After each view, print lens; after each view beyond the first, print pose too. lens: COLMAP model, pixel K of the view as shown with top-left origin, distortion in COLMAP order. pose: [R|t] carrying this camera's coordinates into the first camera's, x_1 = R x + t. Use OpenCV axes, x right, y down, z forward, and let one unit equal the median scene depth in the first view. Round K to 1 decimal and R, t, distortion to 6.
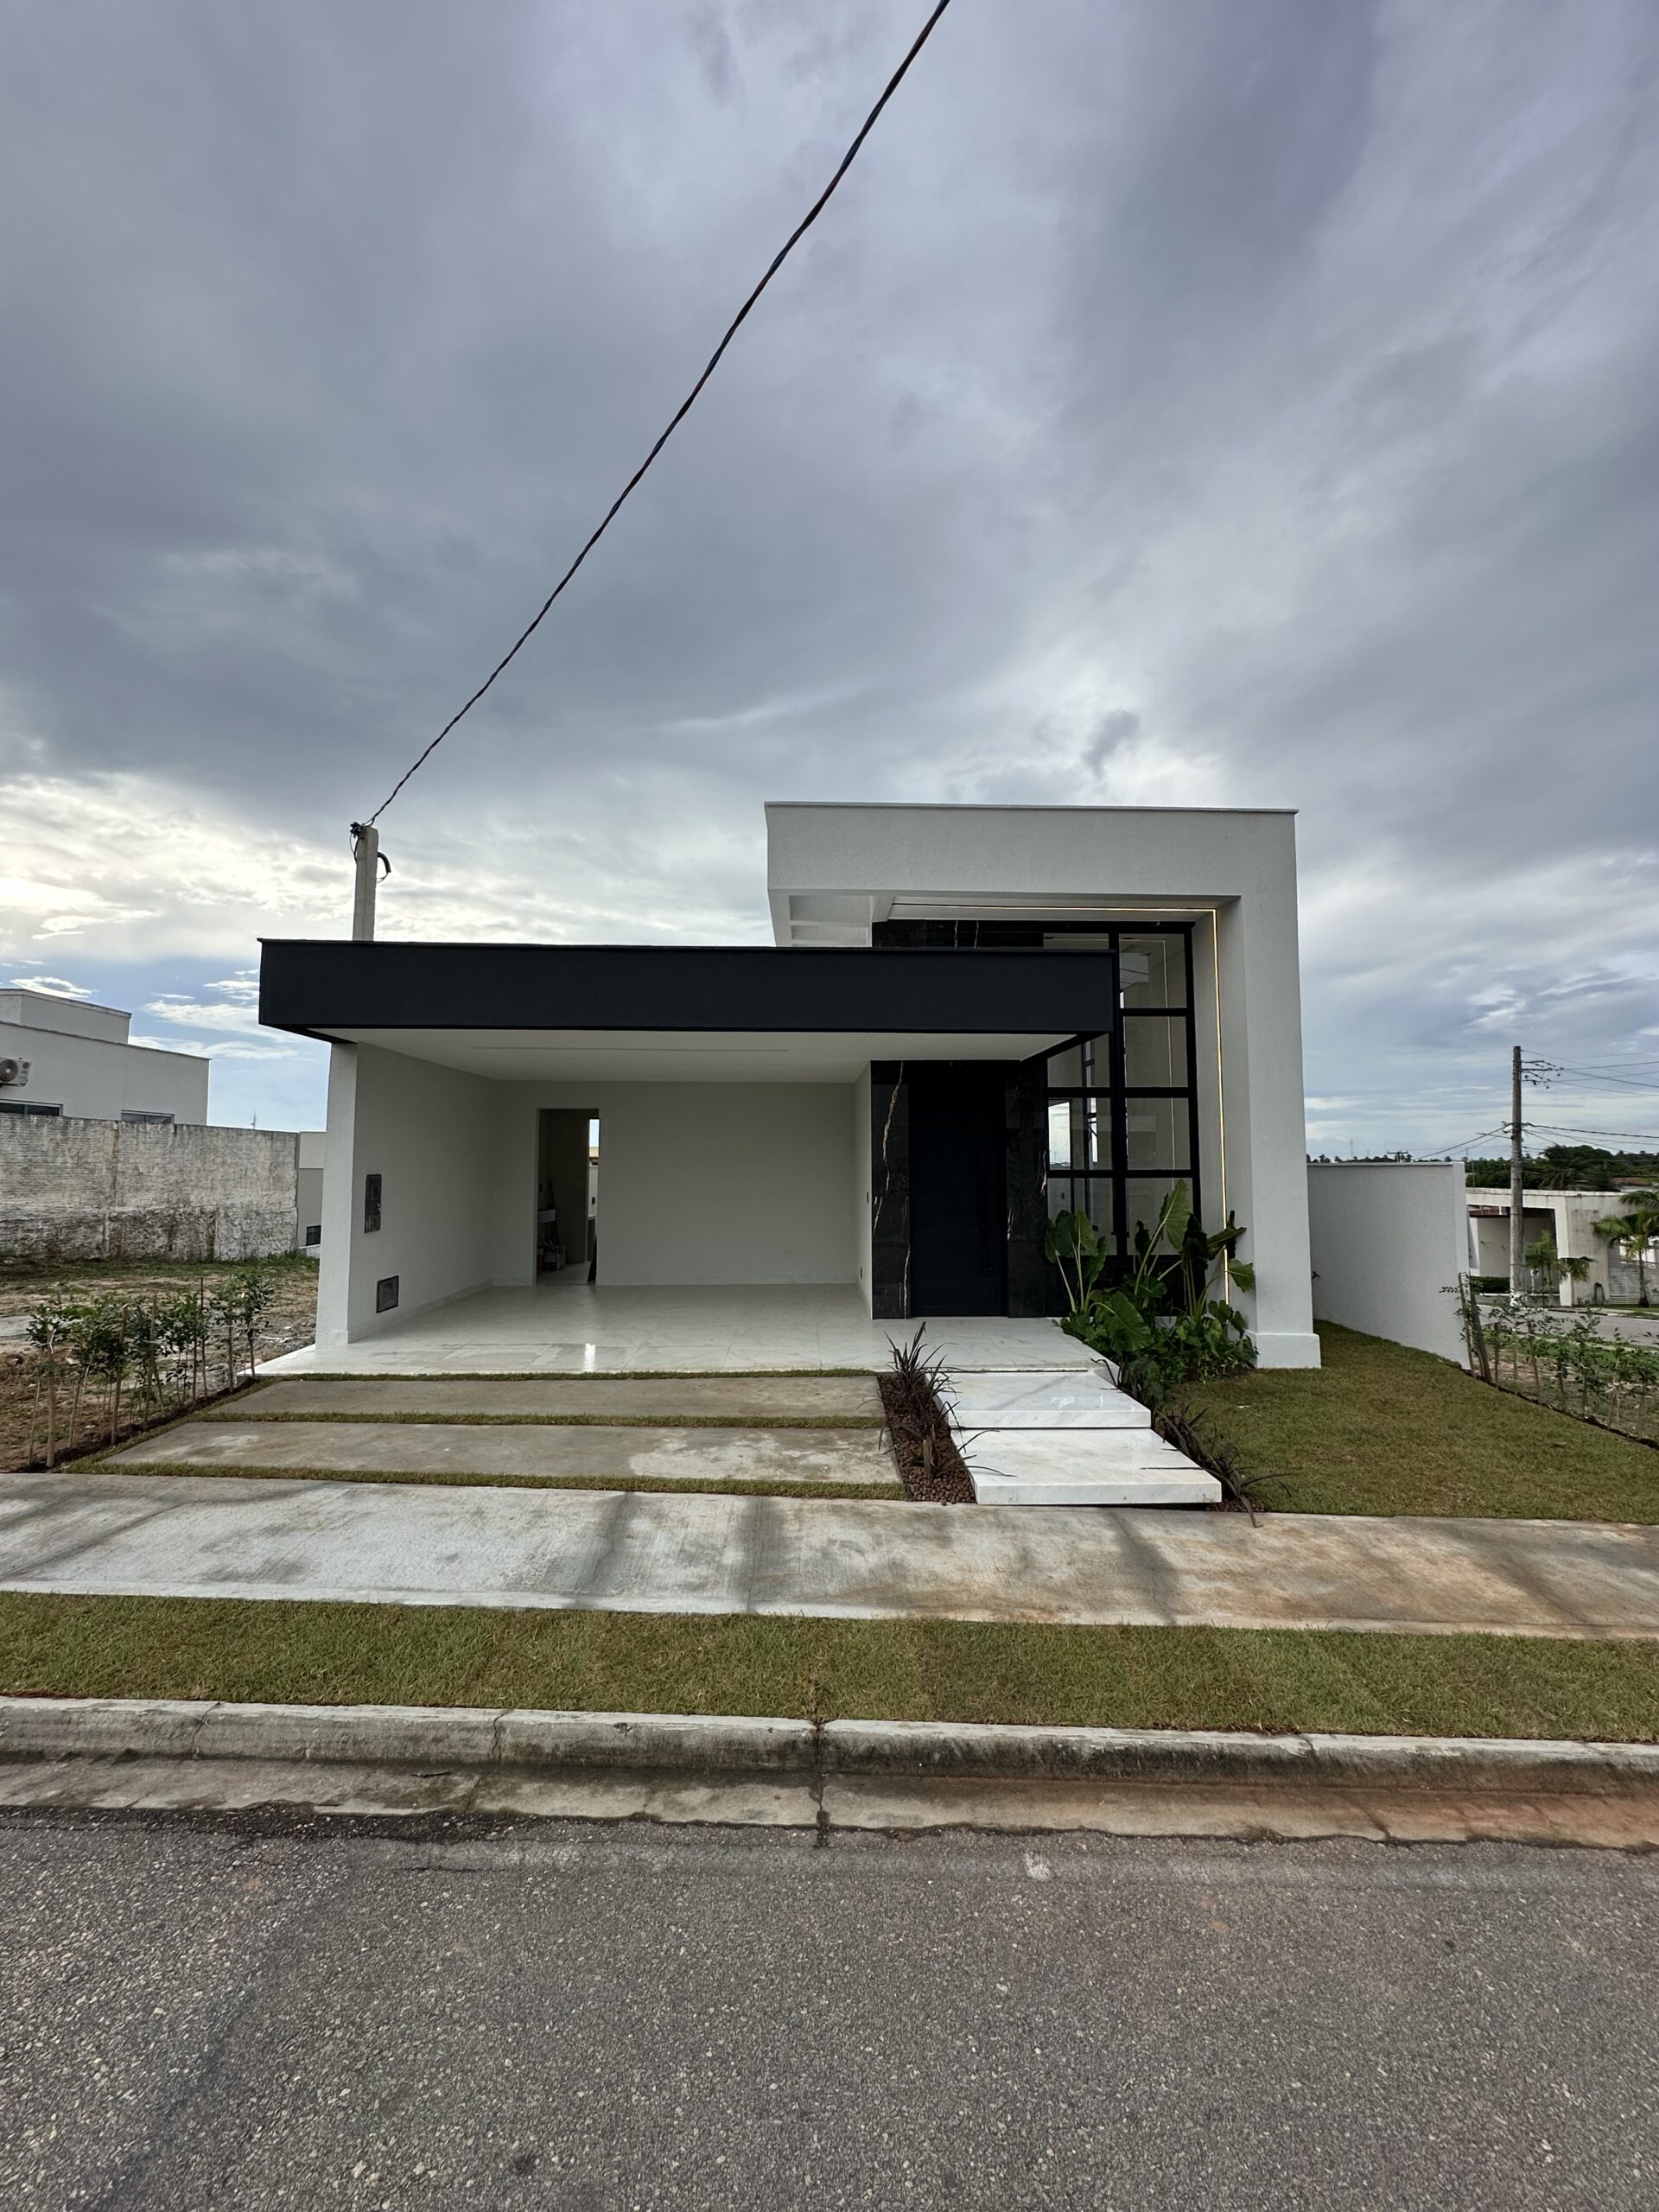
lens RADIAL K [[883.1, 0, 831.8], [0, 883.1, 1110.1], [0, 0, 1]] dist [-0.004522, 0.000970]
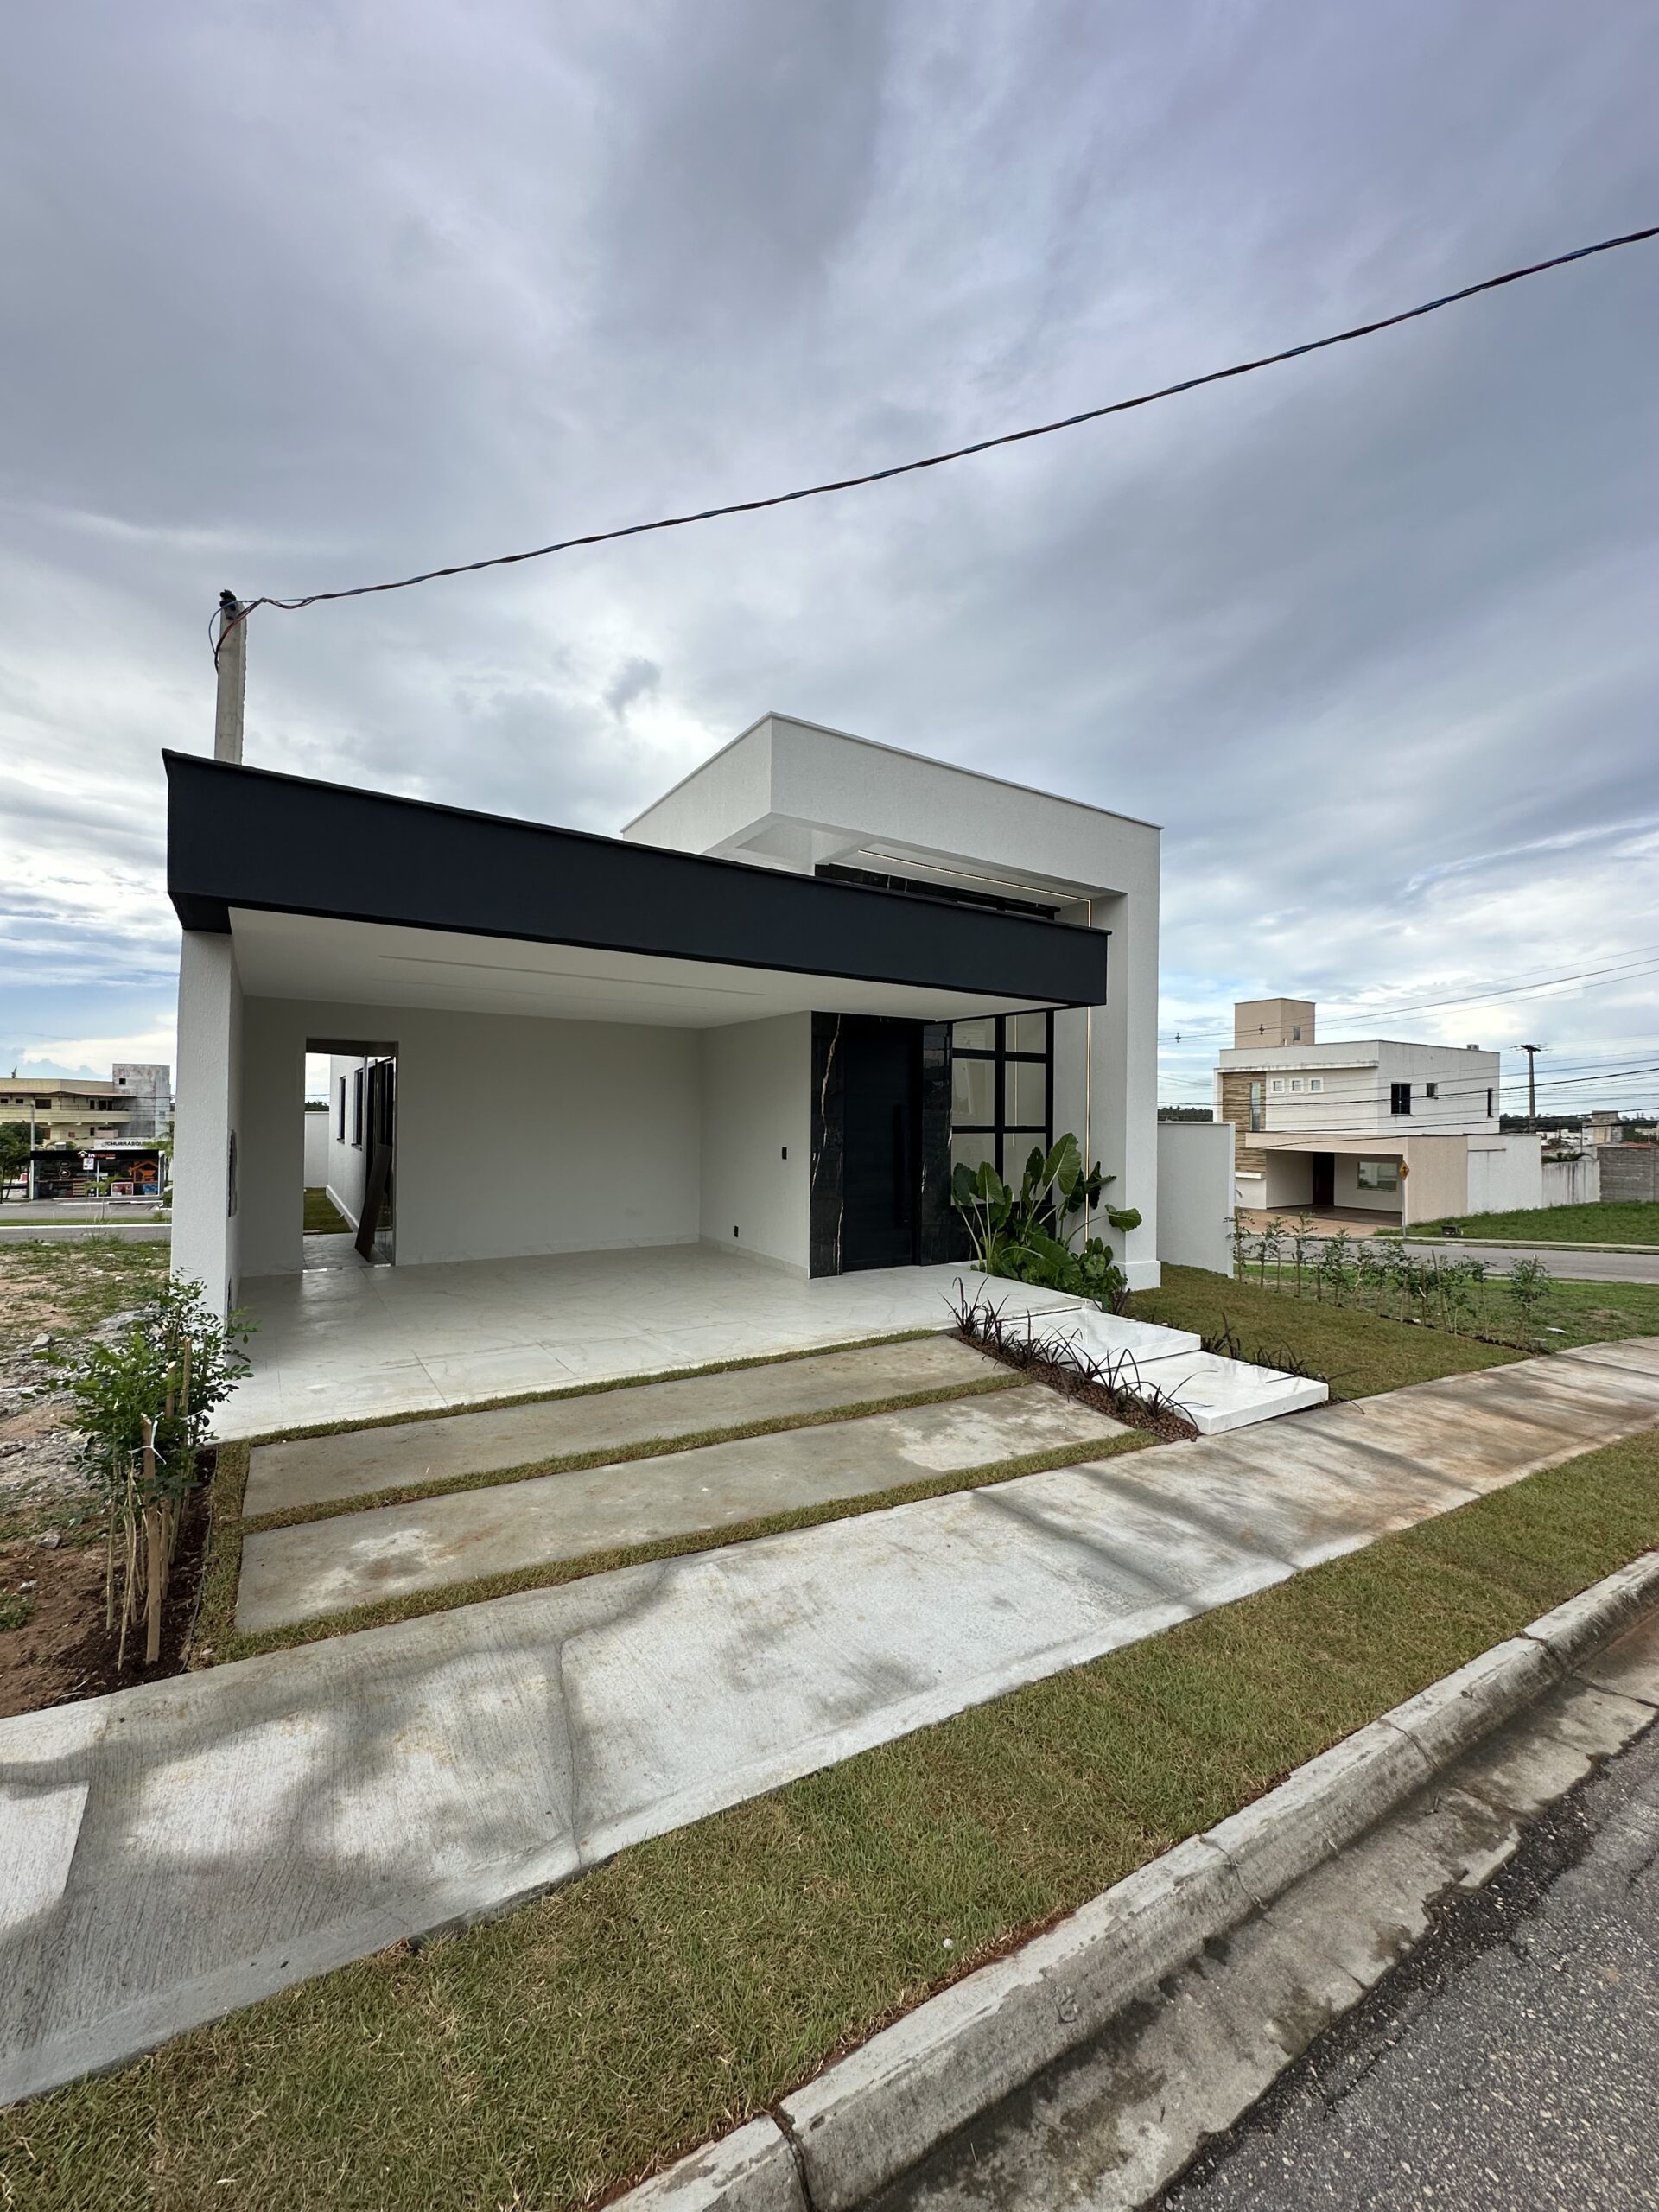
lens RADIAL K [[883.1, 0, 826.7], [0, 883.1, 1110.1], [0, 0, 1]] dist [-0.004522, 0.000970]
pose [[0.858526, 0.013262, 0.512598, -0.866458], [-0.044905, 0.997769, 0.049396, 0.006530], [-0.510800, -0.065426, 0.857207, 0.341322]]
